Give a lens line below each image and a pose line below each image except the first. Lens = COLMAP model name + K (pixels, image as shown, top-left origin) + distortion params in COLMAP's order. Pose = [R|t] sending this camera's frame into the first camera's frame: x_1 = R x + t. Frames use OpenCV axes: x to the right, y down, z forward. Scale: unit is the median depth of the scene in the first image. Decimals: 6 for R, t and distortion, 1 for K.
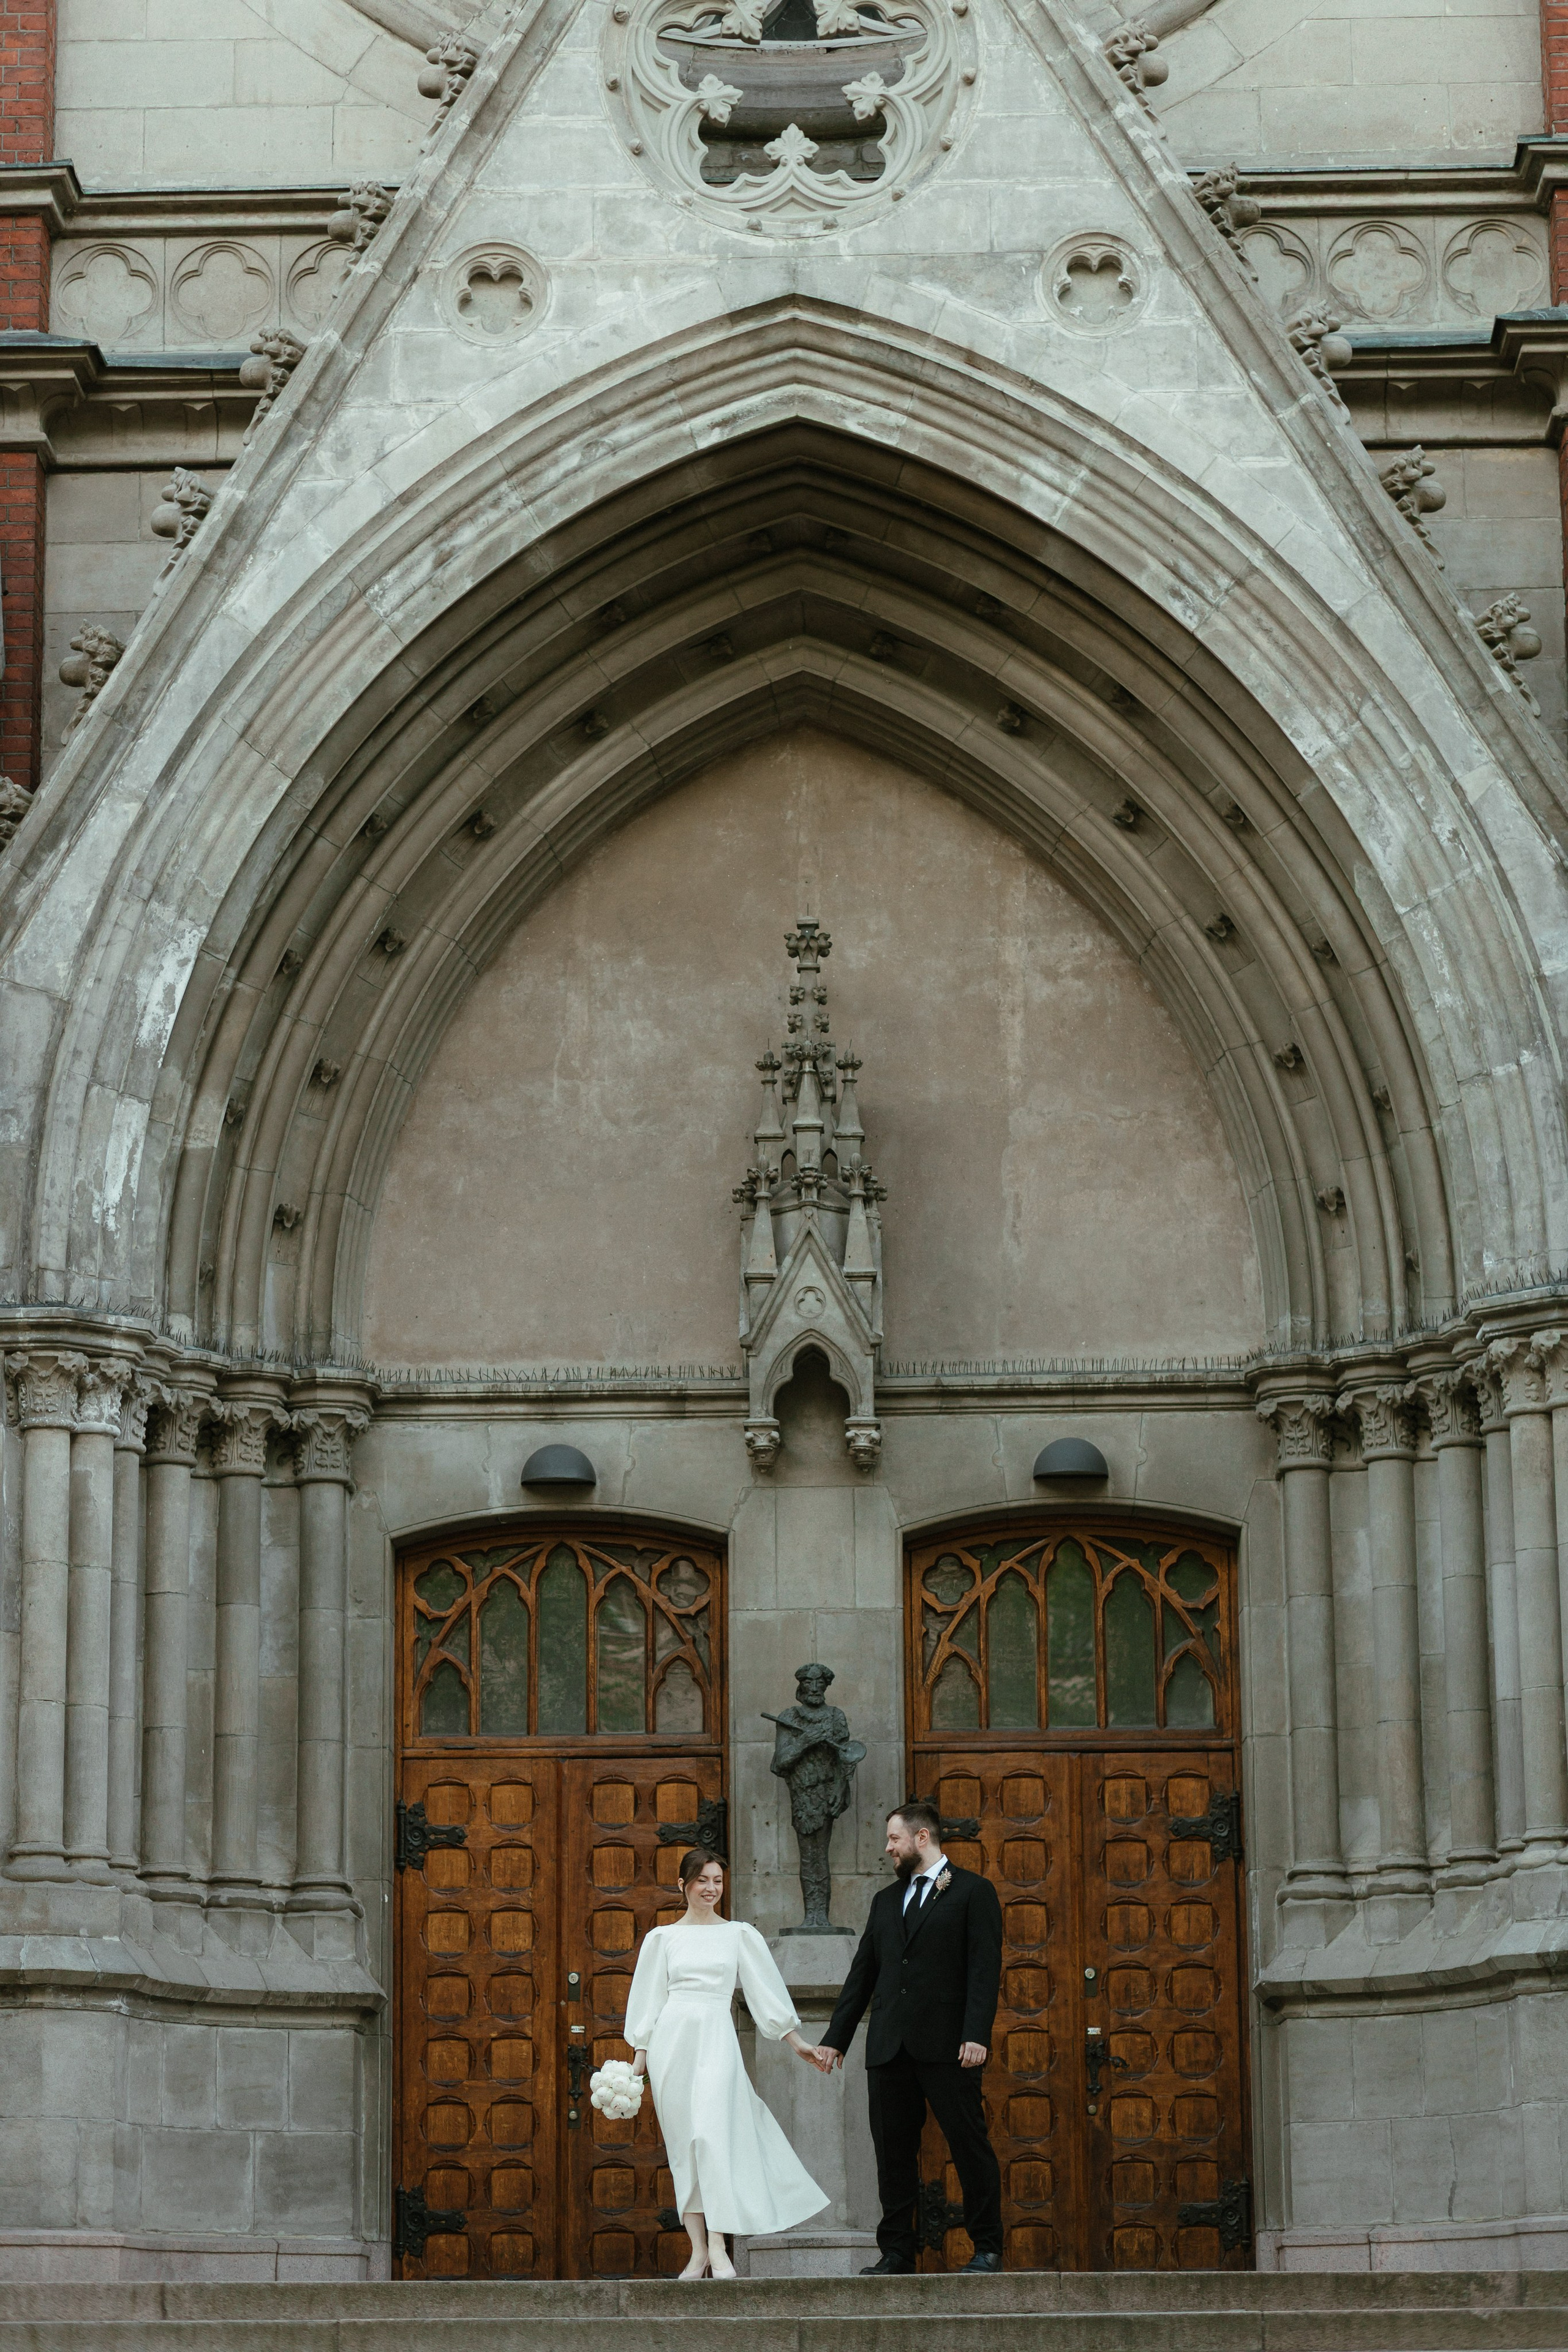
lens RADIAL K [[5608.4, 0, 784.0], [0, 5608.4, 1176.0], [0, 0, 1]] dist [0.007221, -0.598938]
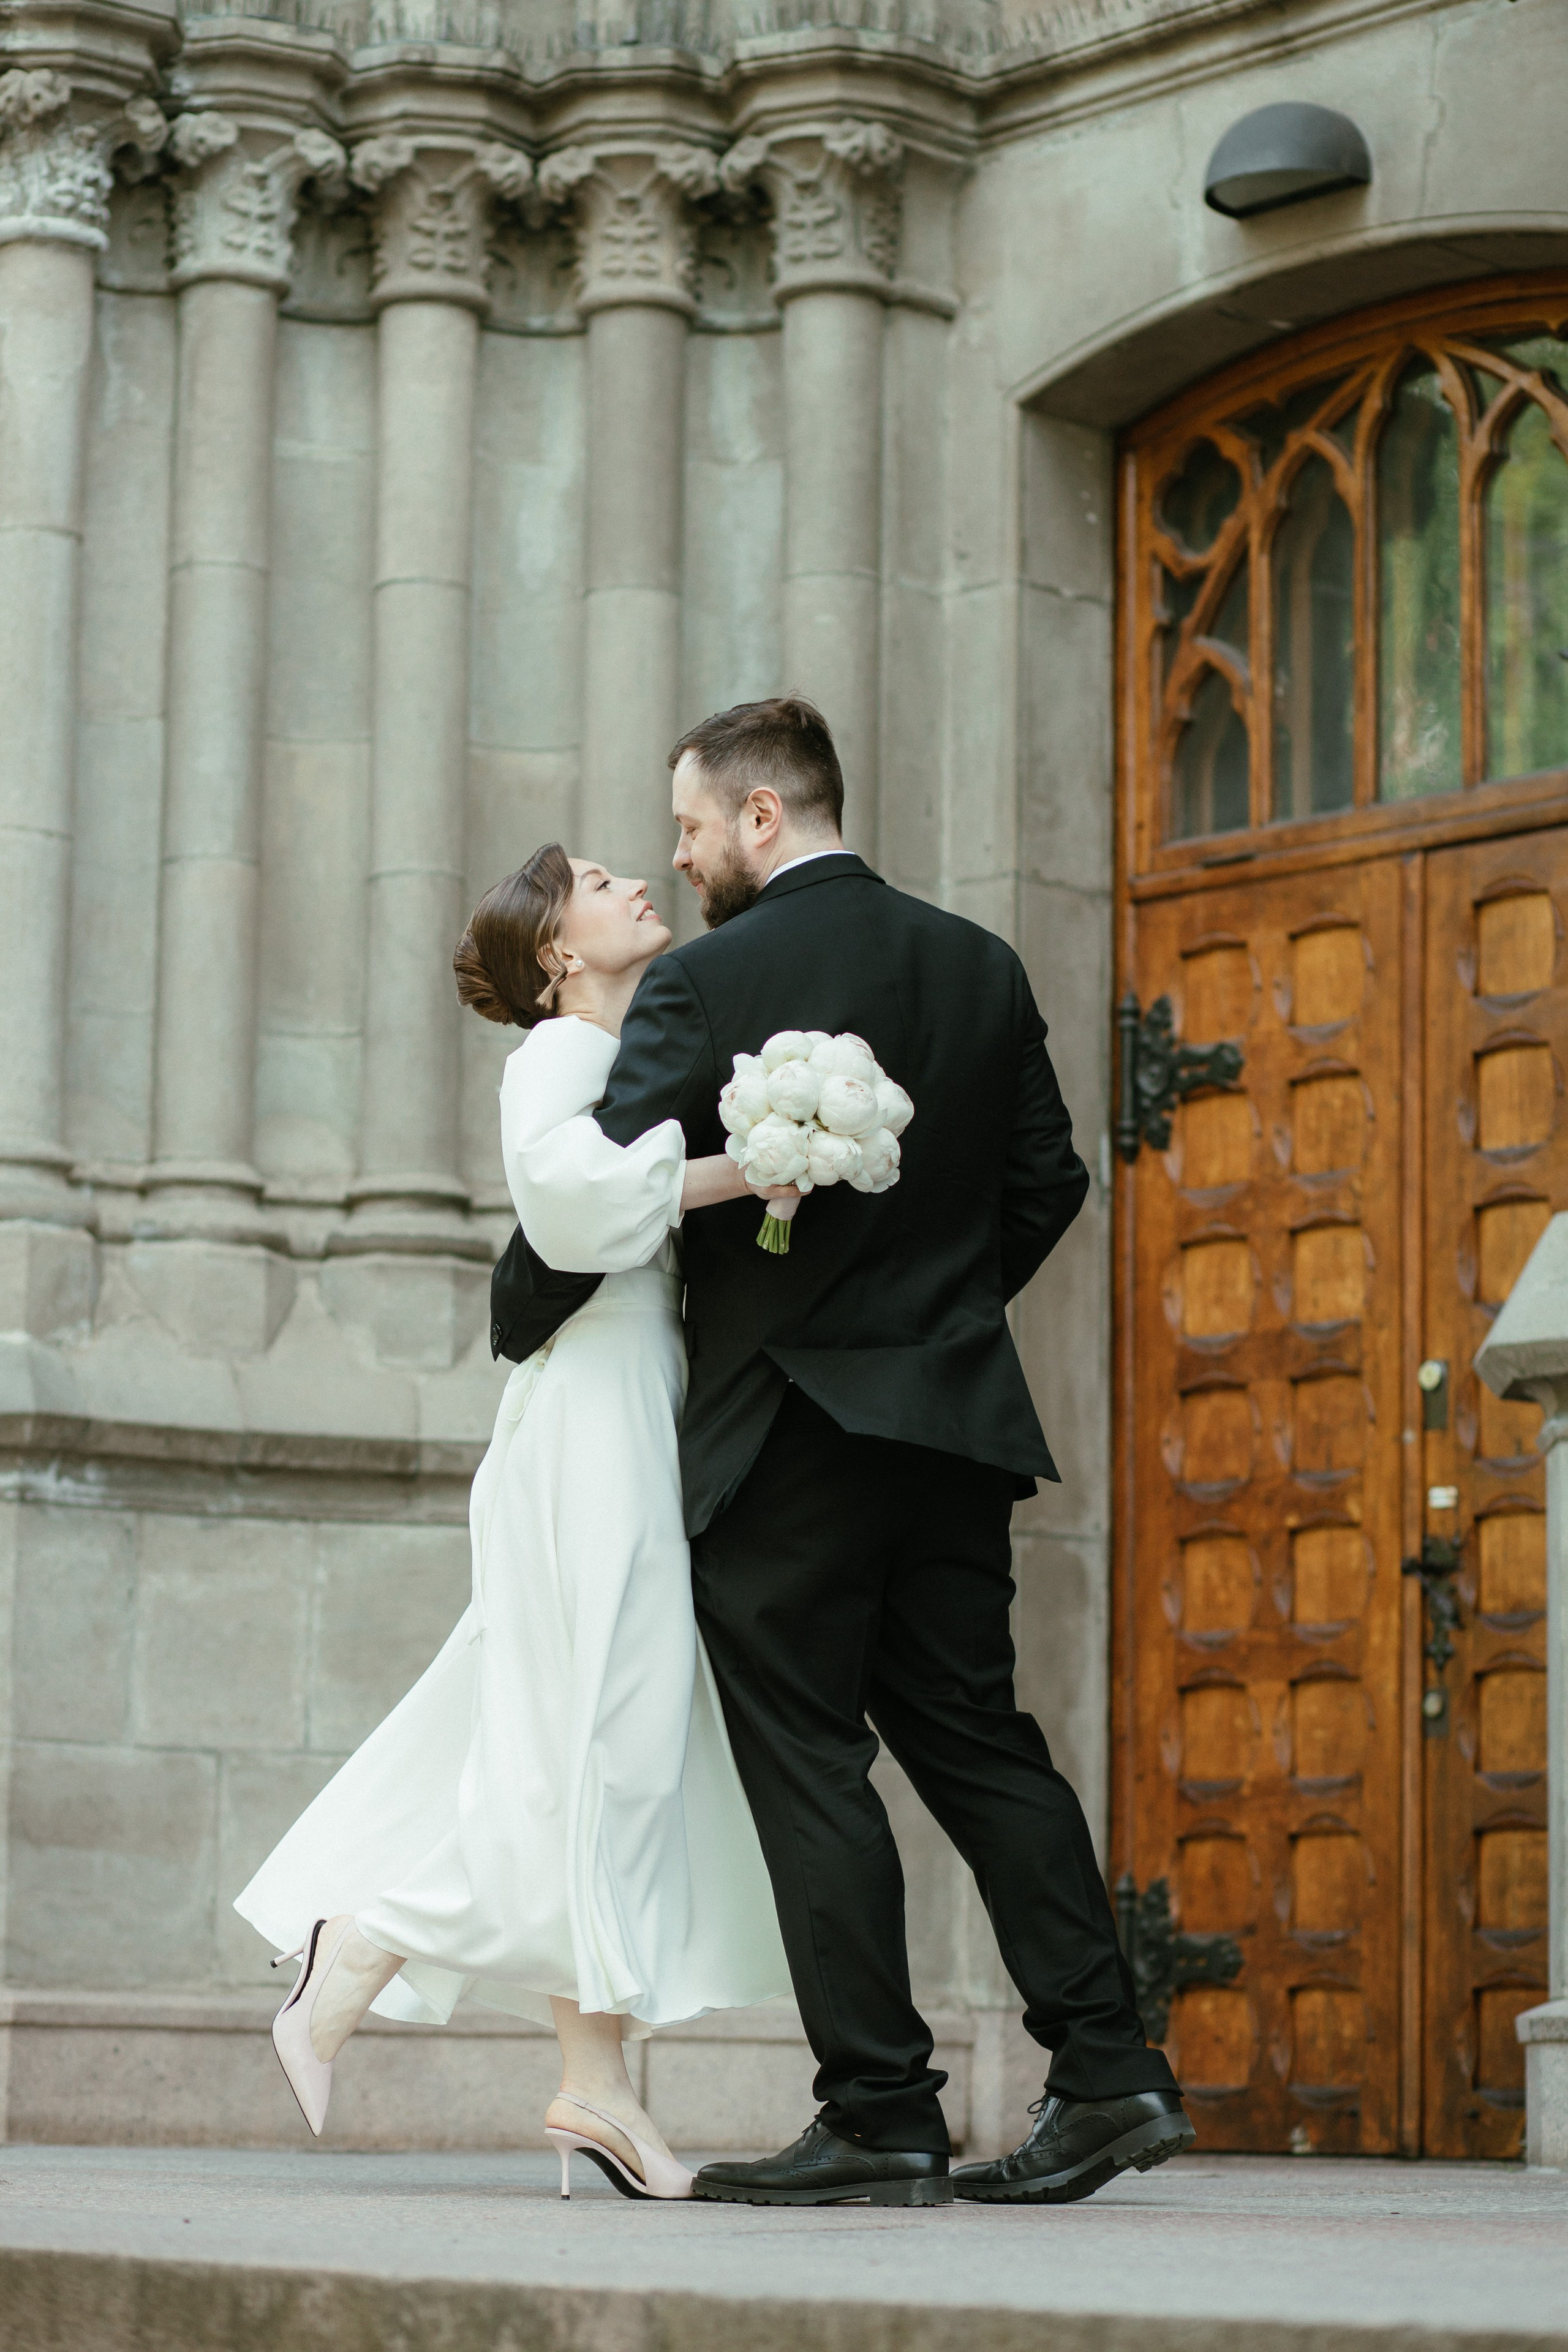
lens RADIAL K [[5821.3, 0, 784.0], [0, 5821.3, 1176.0], [0, 0, 1]] dist [-0.015205, -1.450971]
pose [[0.693408, -0.091353, -0.714731, 0.234569], [0.136079, 0.990683, 0.005396, 0.119314], [0.707579, -0.101002, 0.699379, 0.666817]]
